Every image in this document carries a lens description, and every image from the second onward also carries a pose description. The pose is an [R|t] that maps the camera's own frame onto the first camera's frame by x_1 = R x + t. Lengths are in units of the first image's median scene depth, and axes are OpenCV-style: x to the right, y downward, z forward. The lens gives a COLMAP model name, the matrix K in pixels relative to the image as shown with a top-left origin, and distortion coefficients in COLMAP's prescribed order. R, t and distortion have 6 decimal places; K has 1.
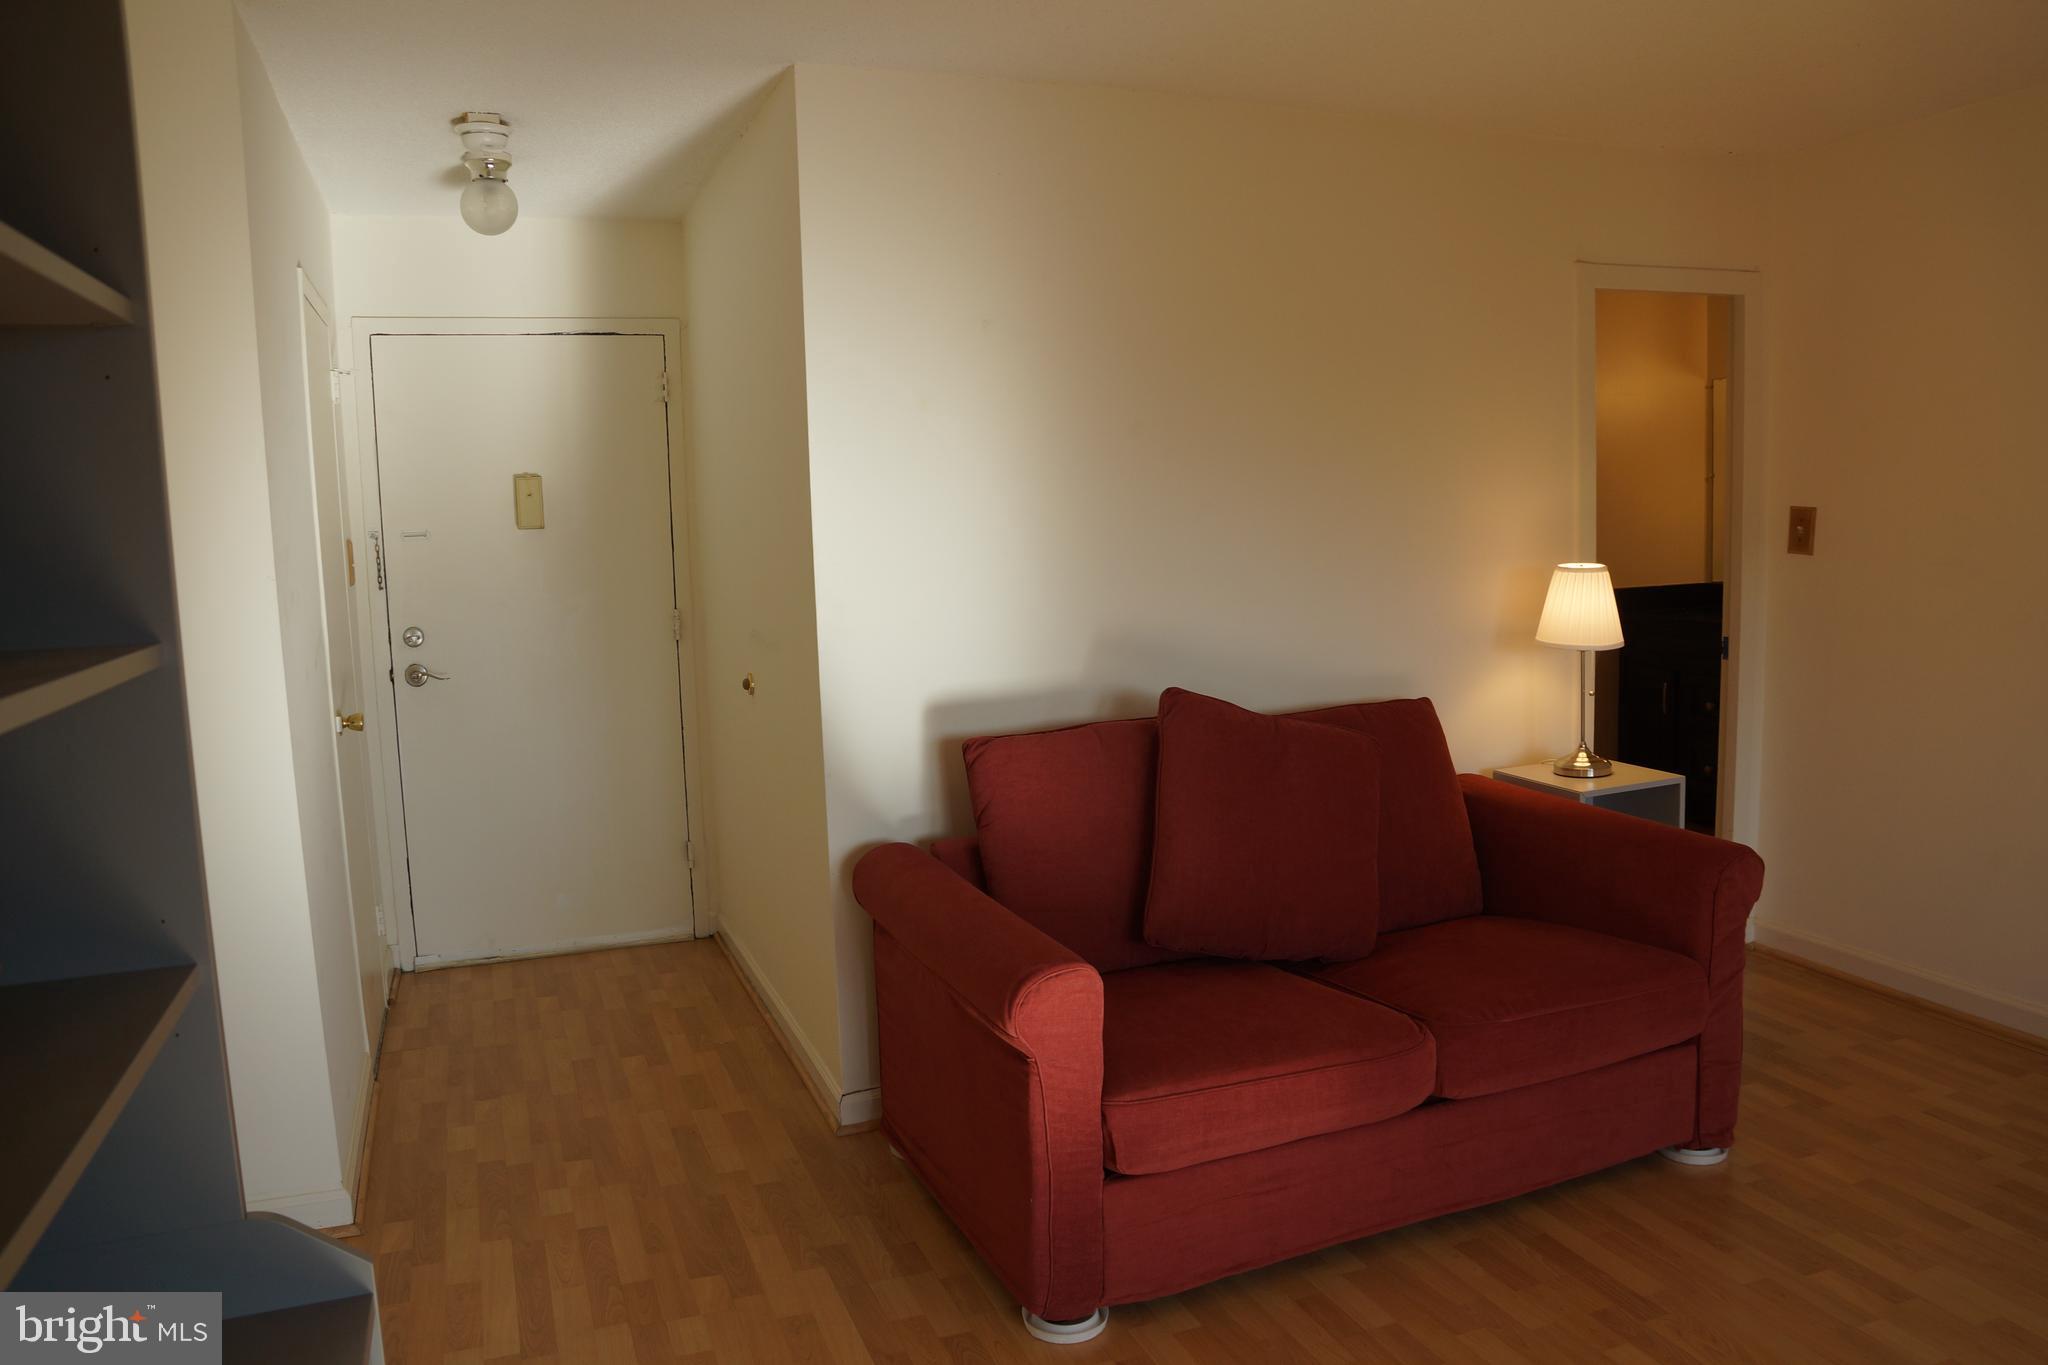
lens RADIAL K [[1440.9, 0, 1030.8], [0, 1440.9, 689.4], [0, 0, 1]] dist [-0.165316, 0.120698]
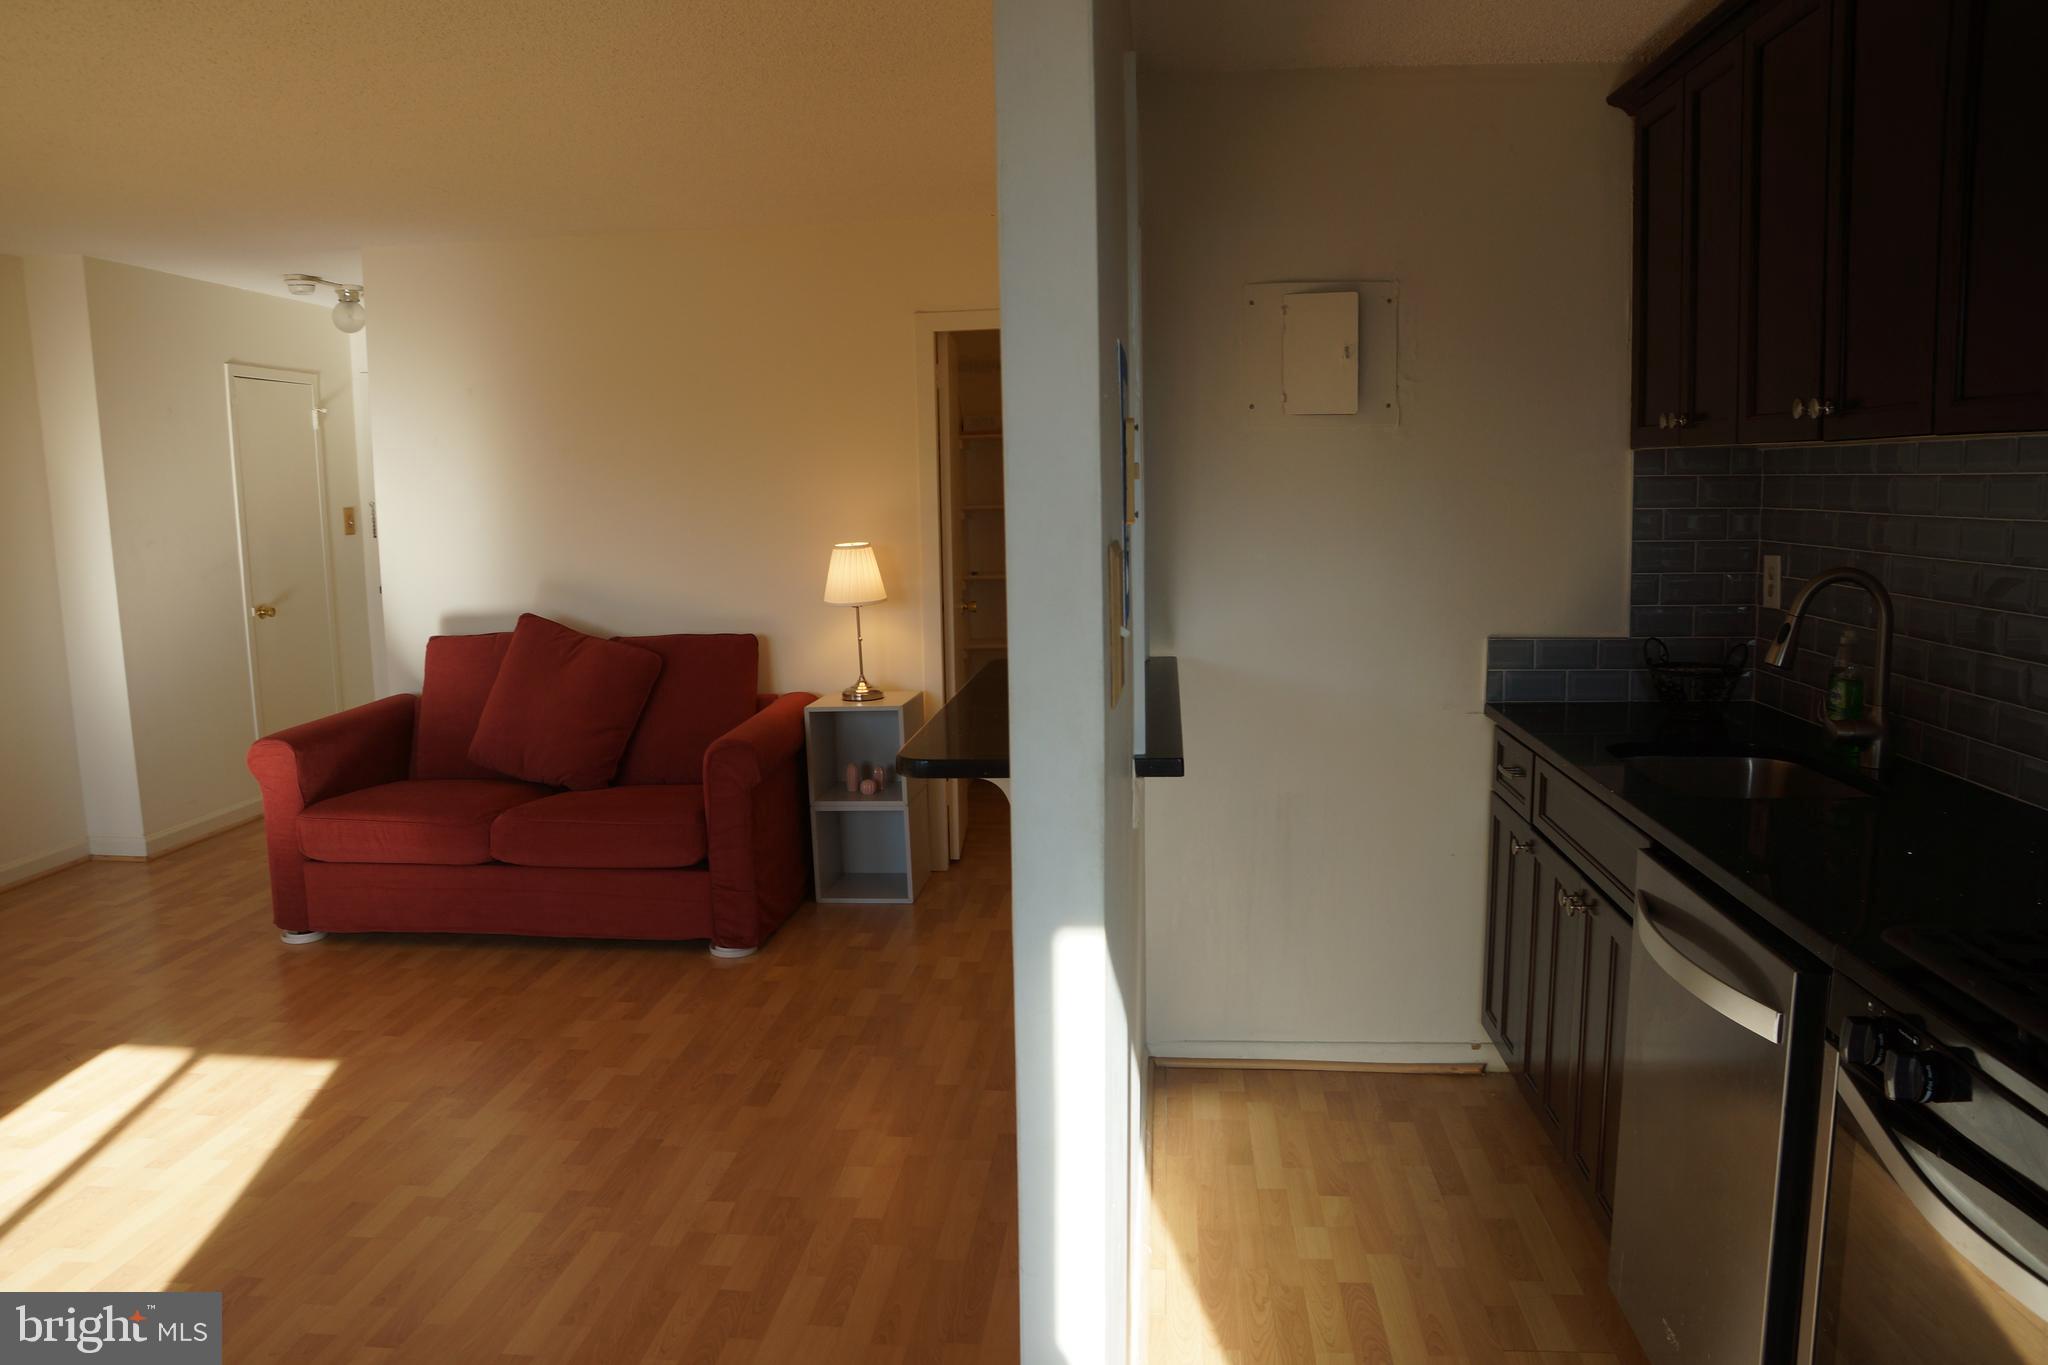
lens RADIAL K [[1440.9, 0, 1030.8], [0, 1440.9, 689.4], [0, 0, 1]] dist [-0.165316, 0.120698]
pose [[0.893117, 0.079646, -0.442717, 1.413708], [-0.066392, 0.996761, 0.045384, -0.027180], [0.444897, -0.011140, 0.895512, -0.196681]]
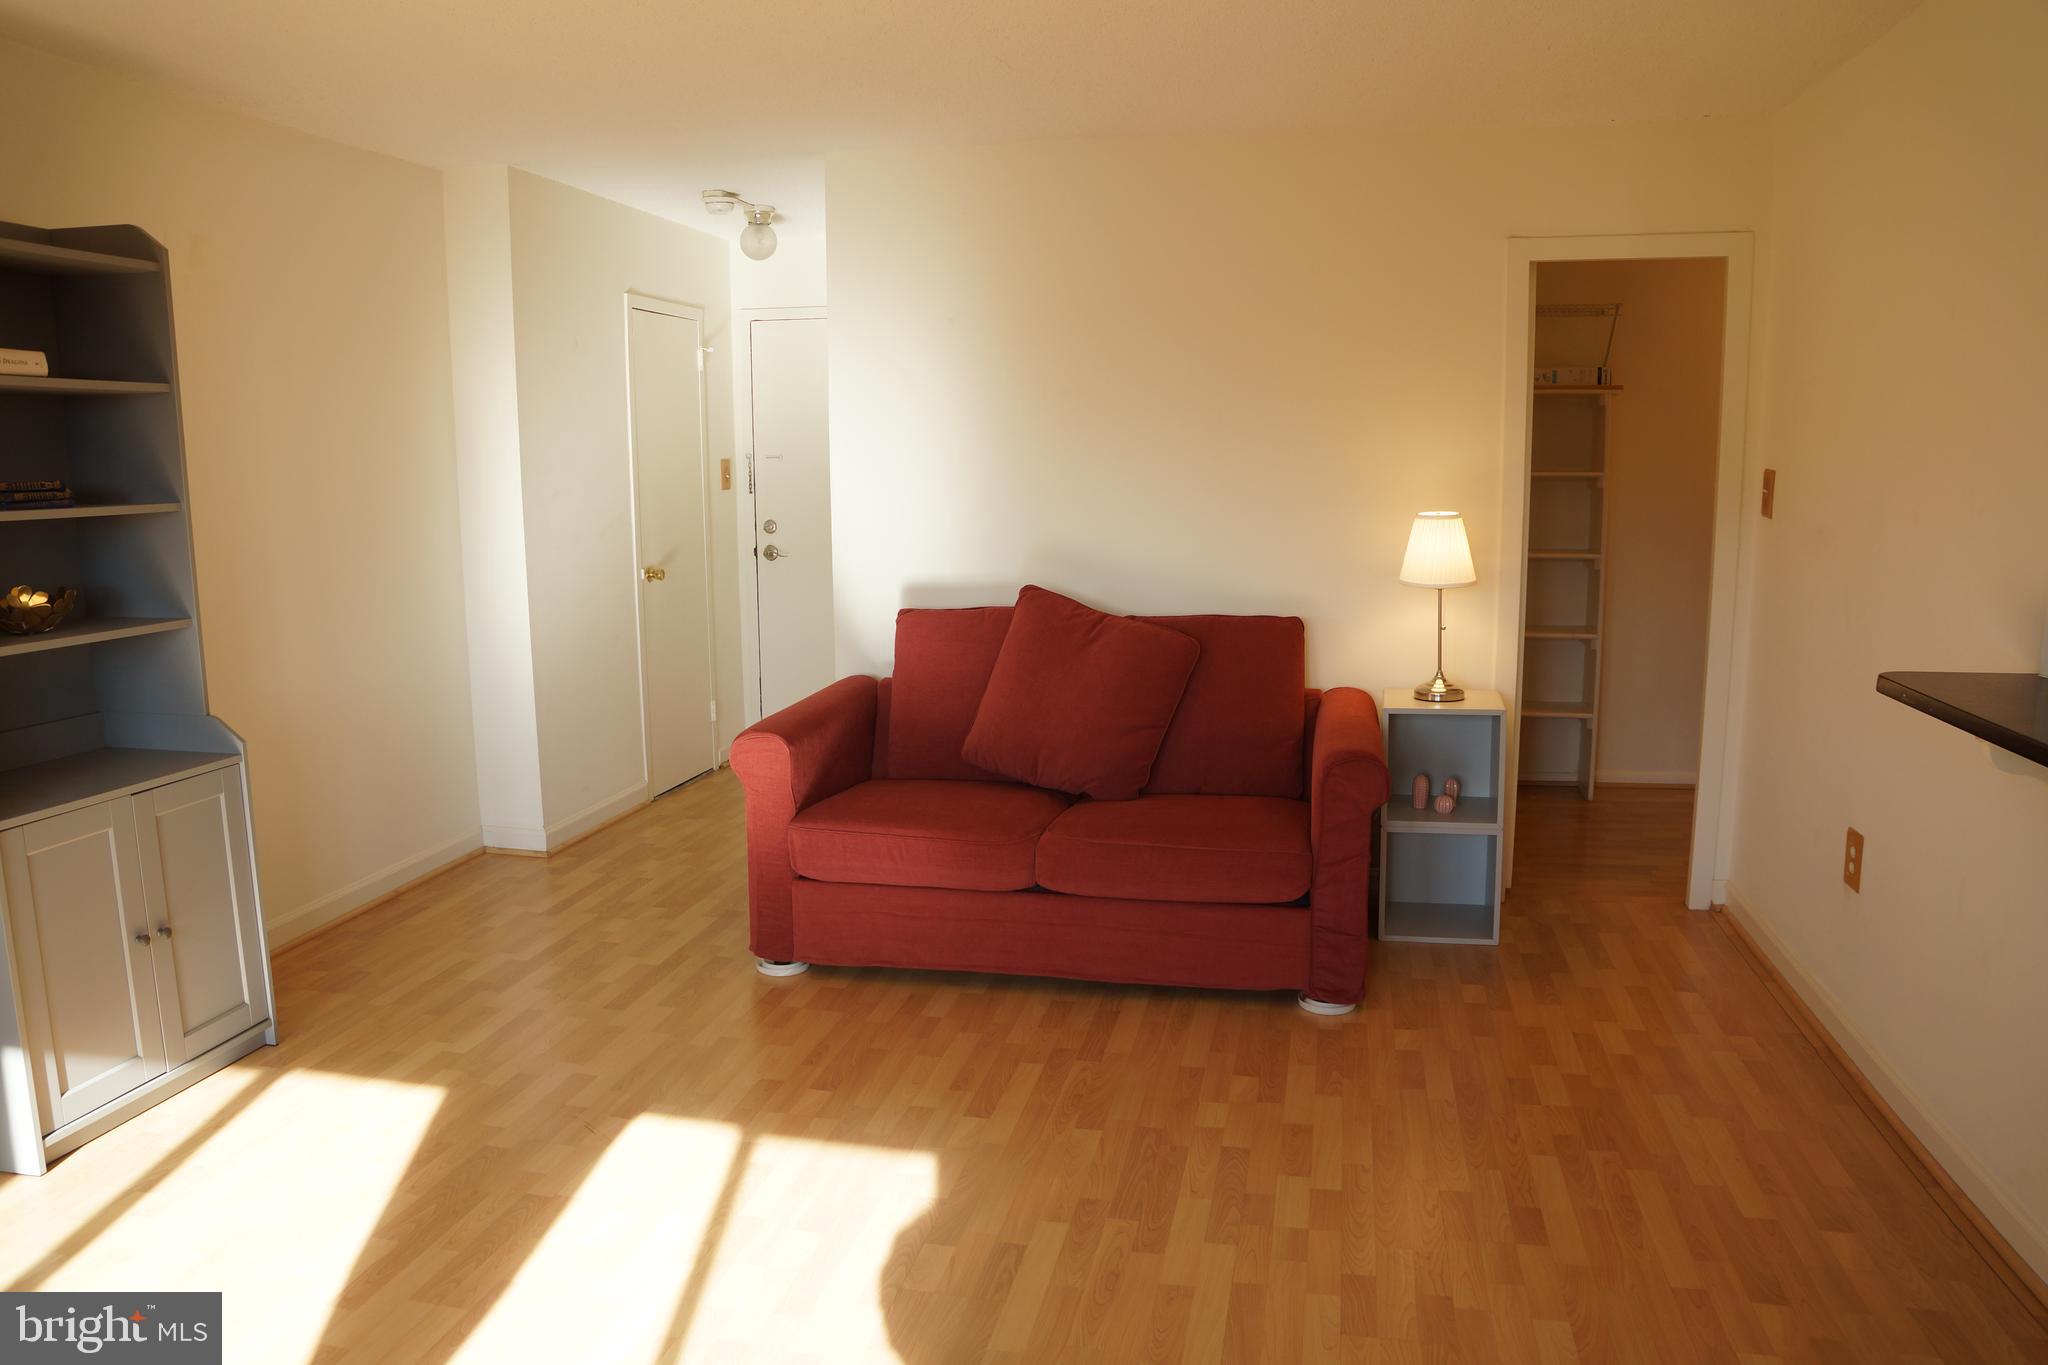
lens RADIAL K [[1440.9, 0, 1030.8], [0, 1440.9, 689.4], [0, 0, 1]] dist [-0.165316, 0.120698]
pose [[0.834650, 0.113536, -0.538952, 0.906776], [-0.087377, 0.993426, 0.073959, -0.004002], [0.543806, -0.014638, 0.839083, -0.164347]]
